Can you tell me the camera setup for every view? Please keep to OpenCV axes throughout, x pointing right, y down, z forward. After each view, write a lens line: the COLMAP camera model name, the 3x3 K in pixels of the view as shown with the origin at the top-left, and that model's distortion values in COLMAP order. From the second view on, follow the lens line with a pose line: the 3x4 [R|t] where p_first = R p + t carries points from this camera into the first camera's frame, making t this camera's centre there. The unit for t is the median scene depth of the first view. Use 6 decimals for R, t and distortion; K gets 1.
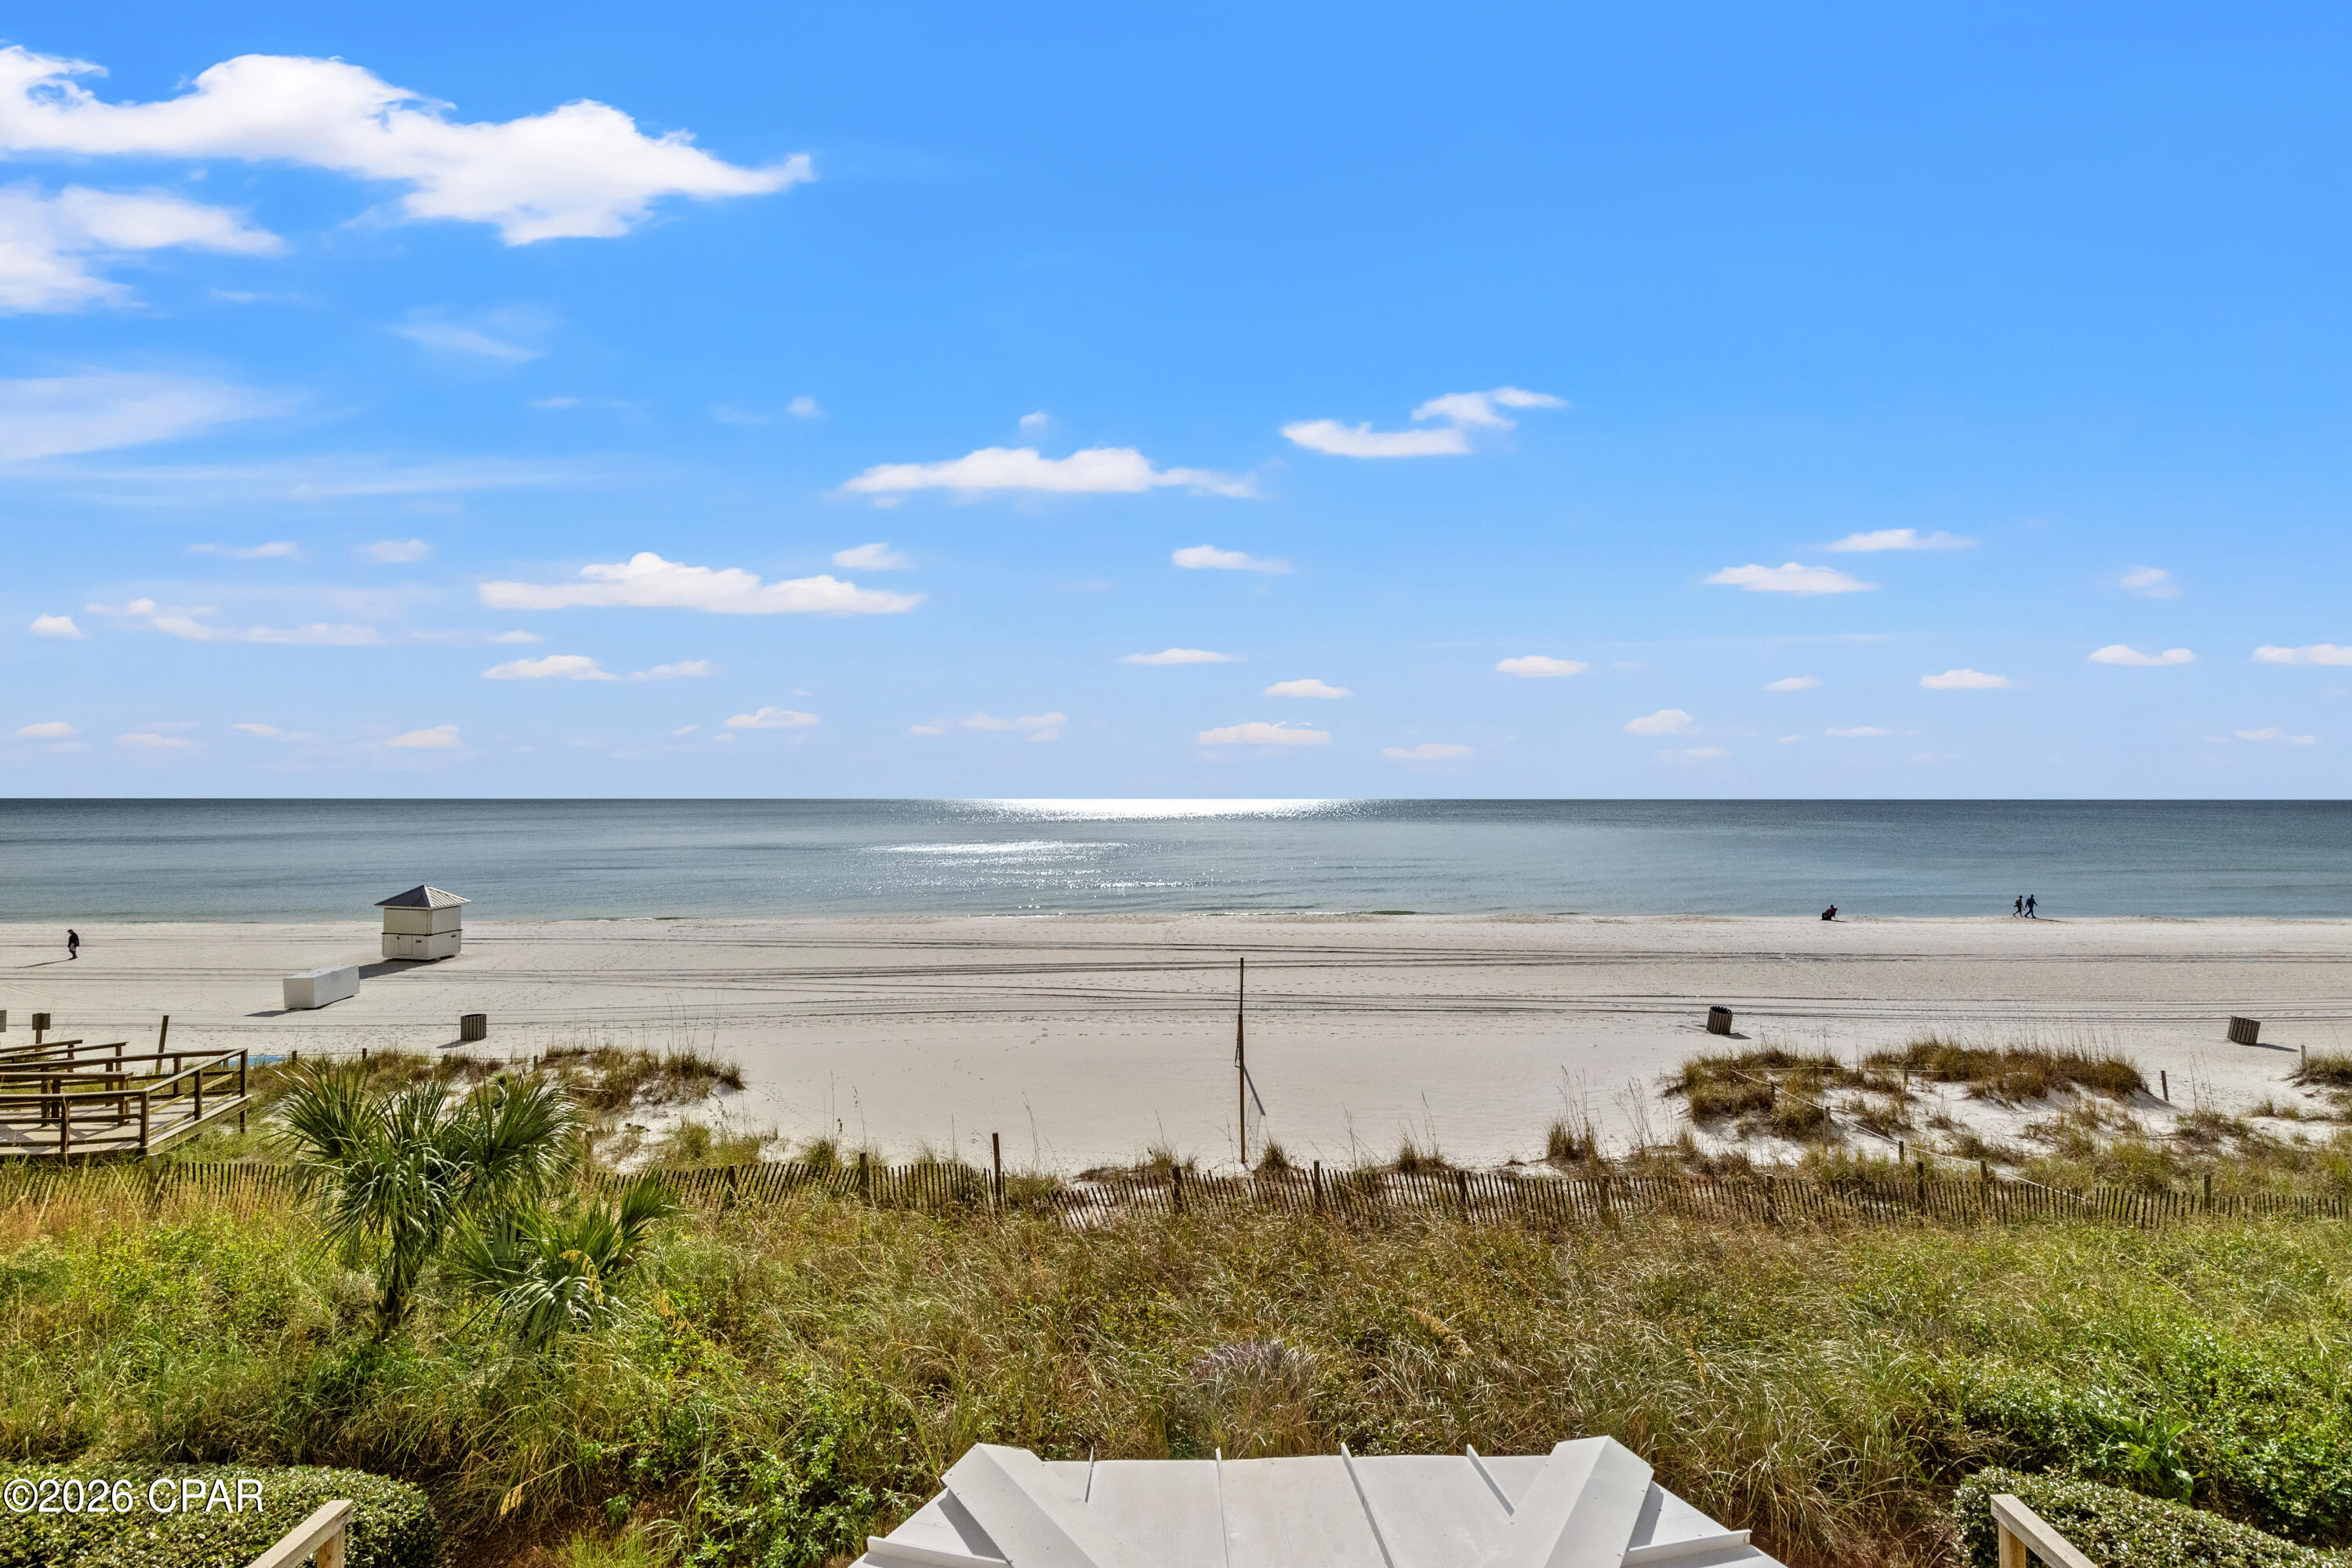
lens RADIAL K [[1081.8, 0, 1182.8], [0, 1081.8, 871.8], [0, 0, 1]] dist [-0.025758, 0.008652]
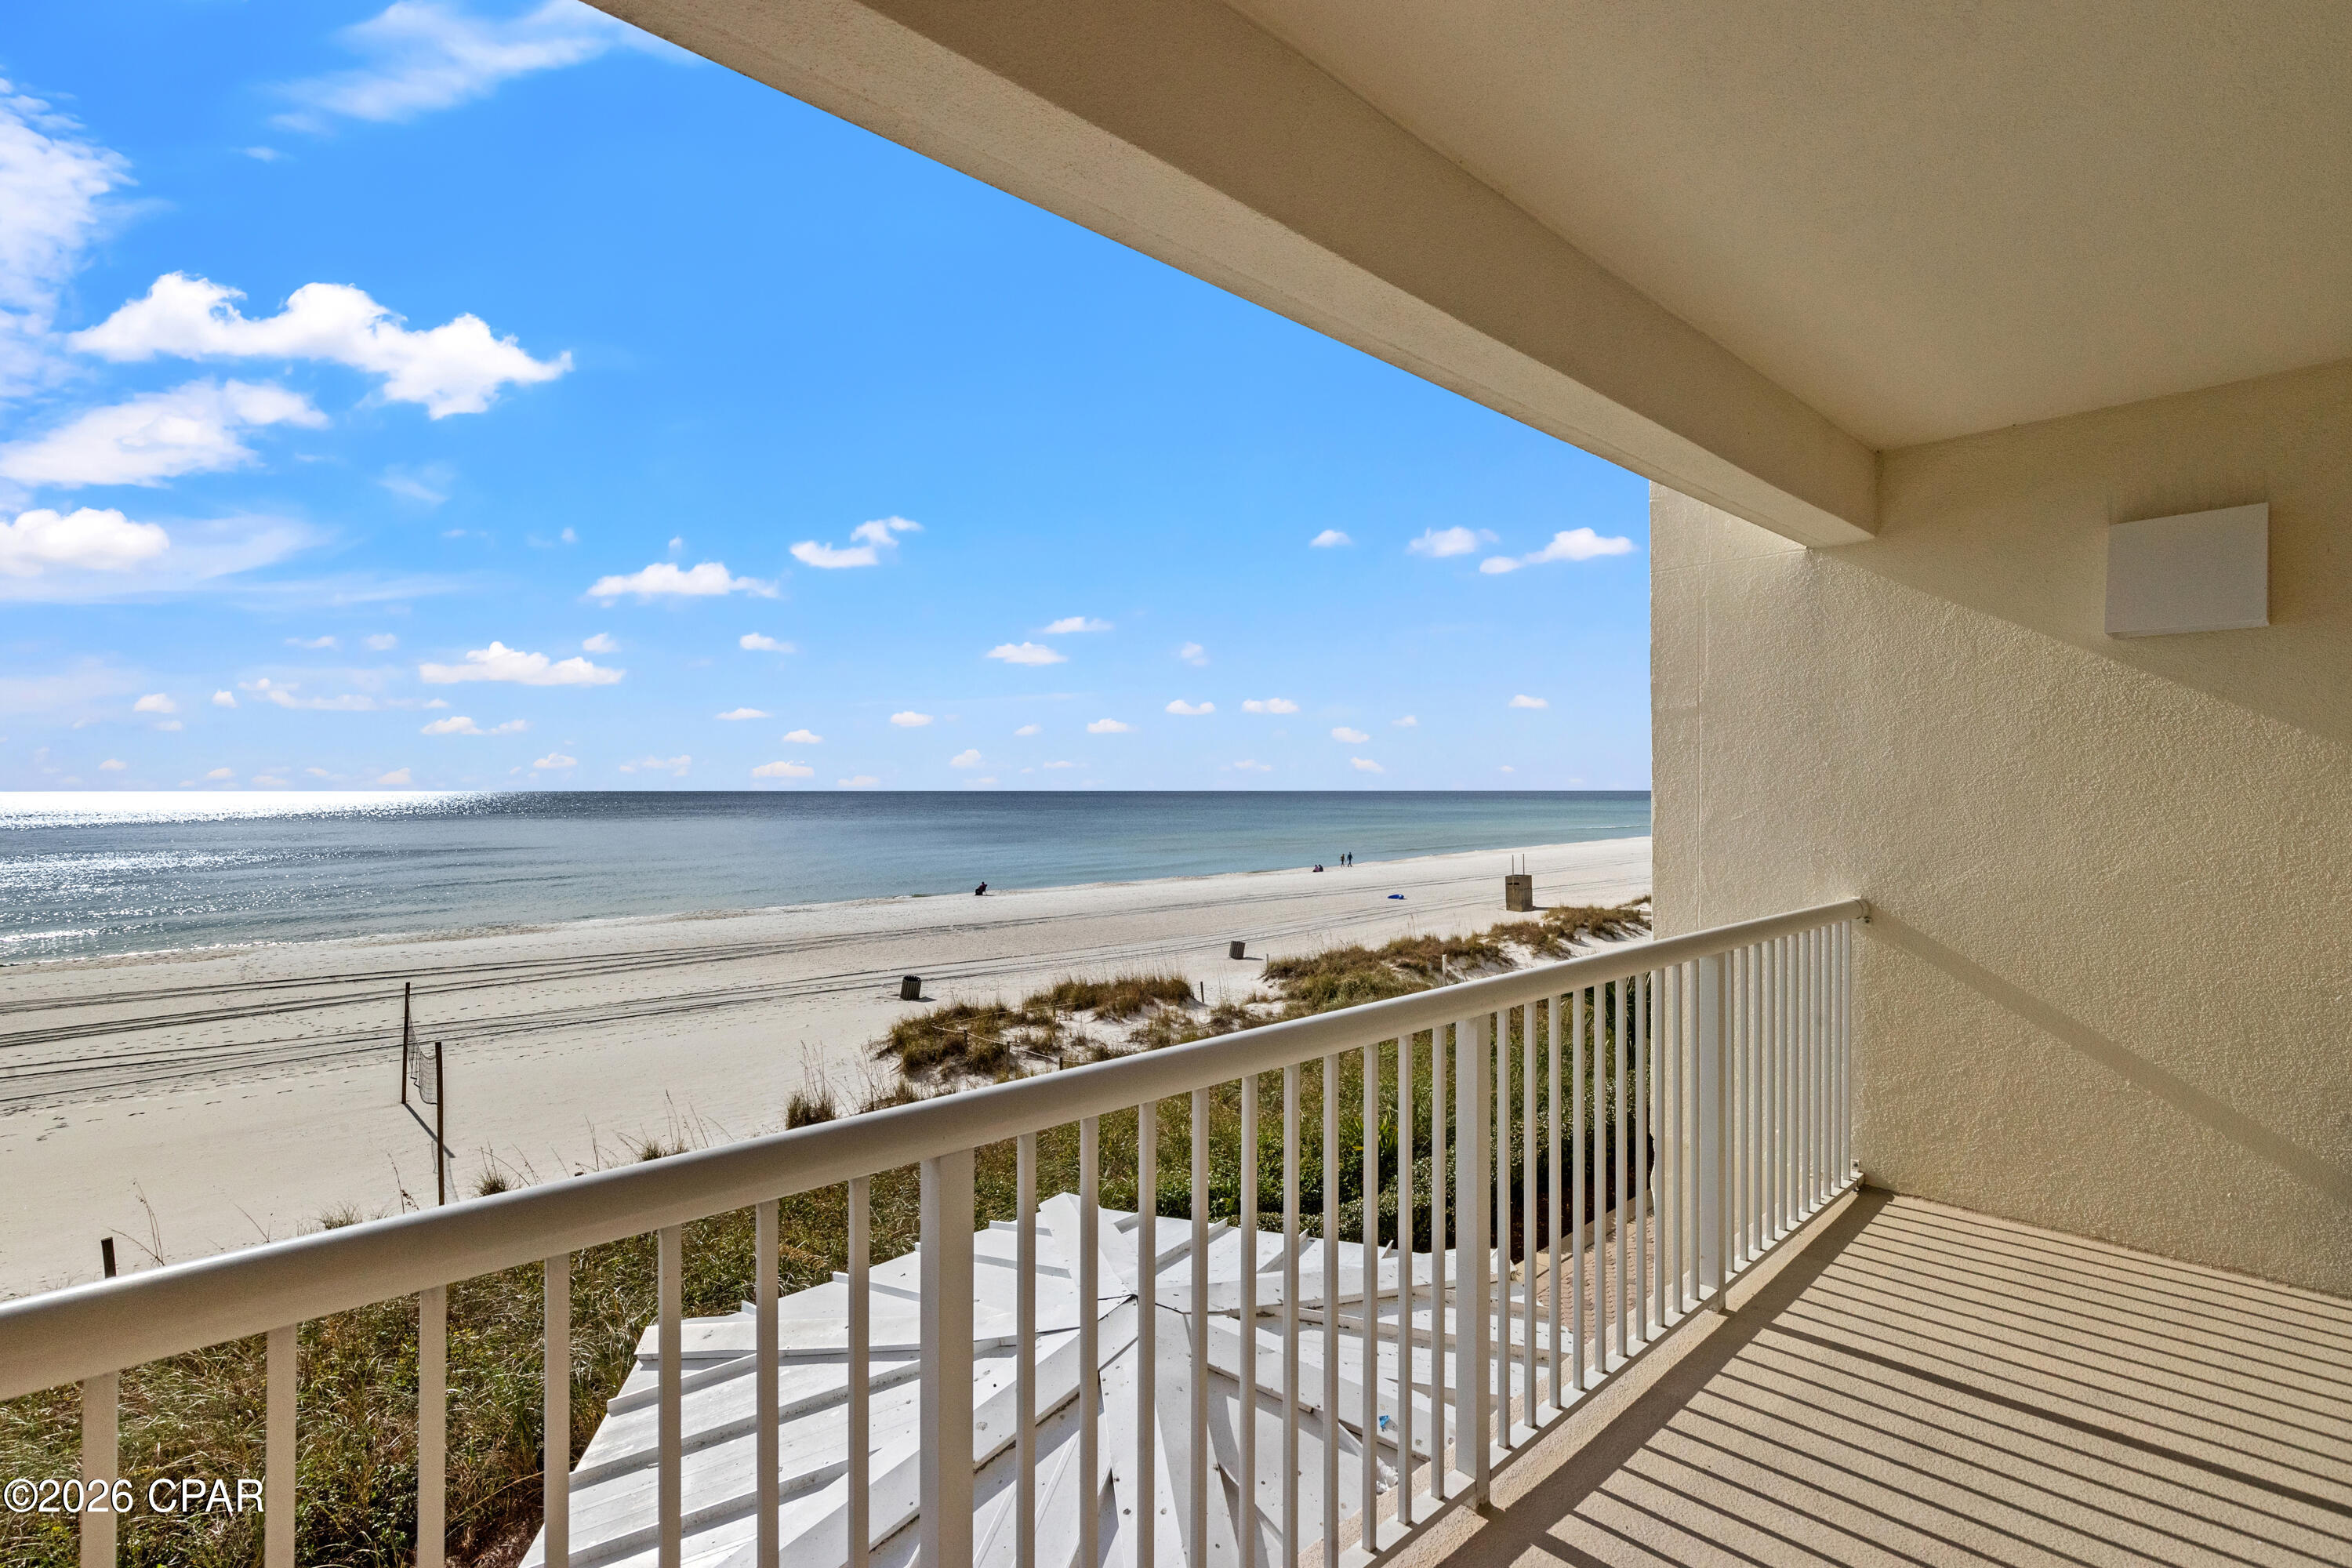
lens RADIAL K [[1056.8, 0, 1177.9], [0, 1056.8, 791.6], [0, 0, 1]] dist [-0.000841, 0.000471]
pose [[0.734912, 0.000386, 0.678163, -0.086491], [0.047352, 0.997530, -0.051882, -0.000008], [-0.676508, 0.070241, 0.733078, -0.060805]]
